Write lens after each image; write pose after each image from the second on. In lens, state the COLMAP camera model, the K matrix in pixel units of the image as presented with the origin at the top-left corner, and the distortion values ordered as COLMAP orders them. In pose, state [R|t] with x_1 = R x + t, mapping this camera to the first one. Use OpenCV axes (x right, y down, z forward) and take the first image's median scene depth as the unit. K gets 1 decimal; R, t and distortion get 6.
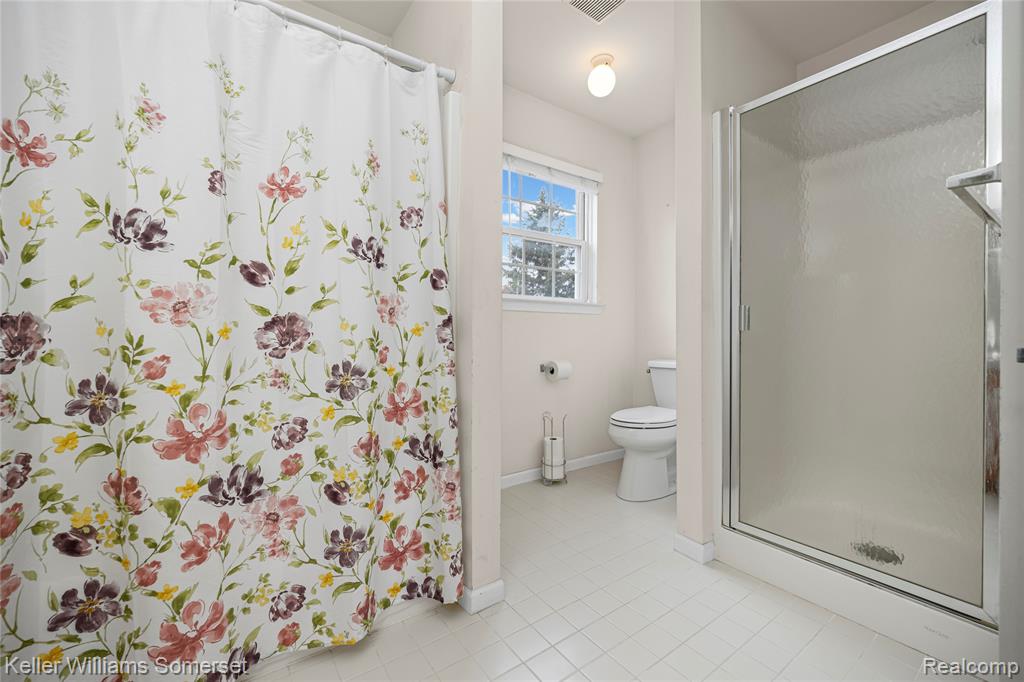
lens RADIAL K [[417.3, 0, 512.7], [0, 417.3, 334.3], [0, 0, 1]] dist [-0.007391, 0.000580]
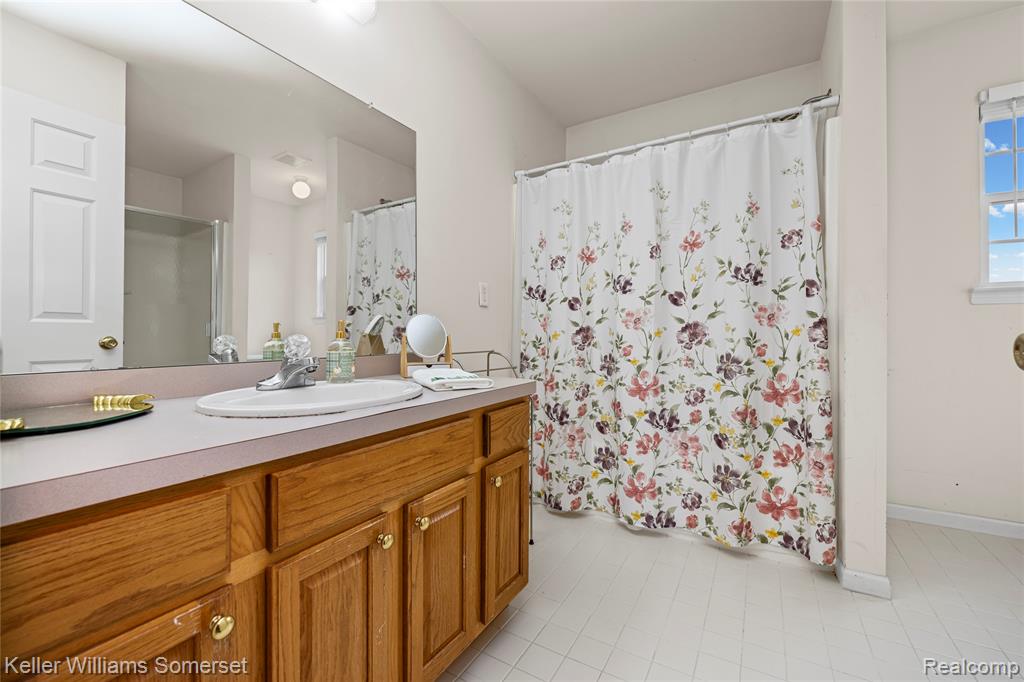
lens RADIAL K [[417.3, 0, 511.8], [0, 417.3, 334.5], [0, 0, 1]] dist [-0.007391, 0.000580]
pose [[0.407442, -0.003256, -0.913225, 0.637049], [-0.001174, 0.999991, -0.004090, 0.006843], [0.913230, 0.002739, 0.407435, -0.292326]]
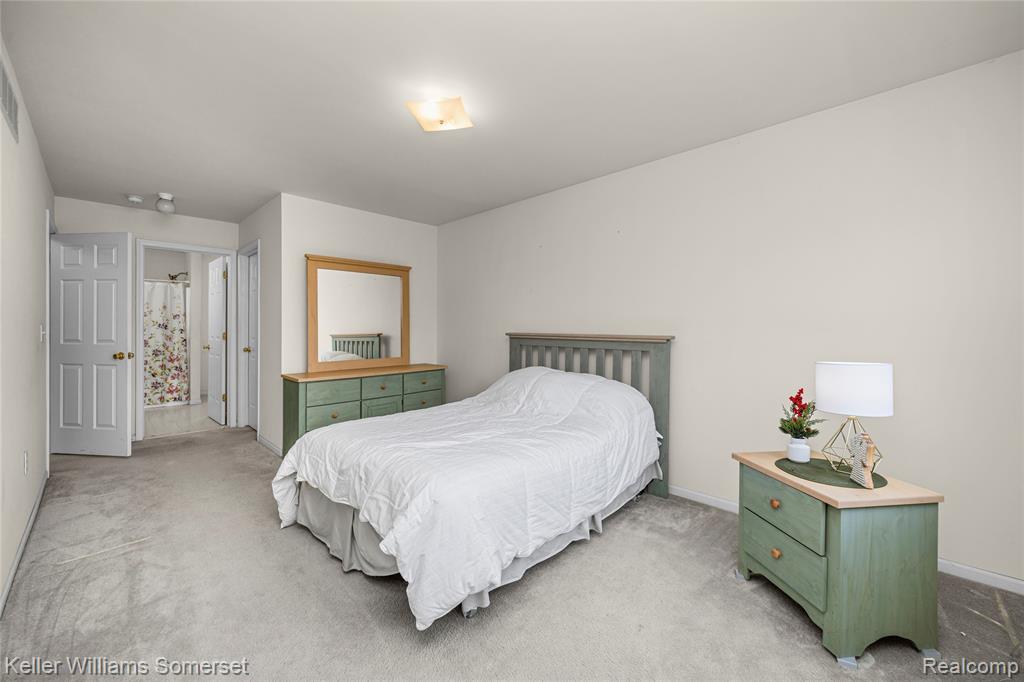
lens RADIAL K [[400.0, 0, 504.4], [0, 400.0, 334.8], [0, 0, 1]] dist [-0.001794, -0.000220]
pose [[0.984059, 0.012014, 0.177435, 2.909675], [-0.015071, 0.999760, 0.015893, -0.249068], [-0.177202, -0.018314, 0.984004, -4.536854]]
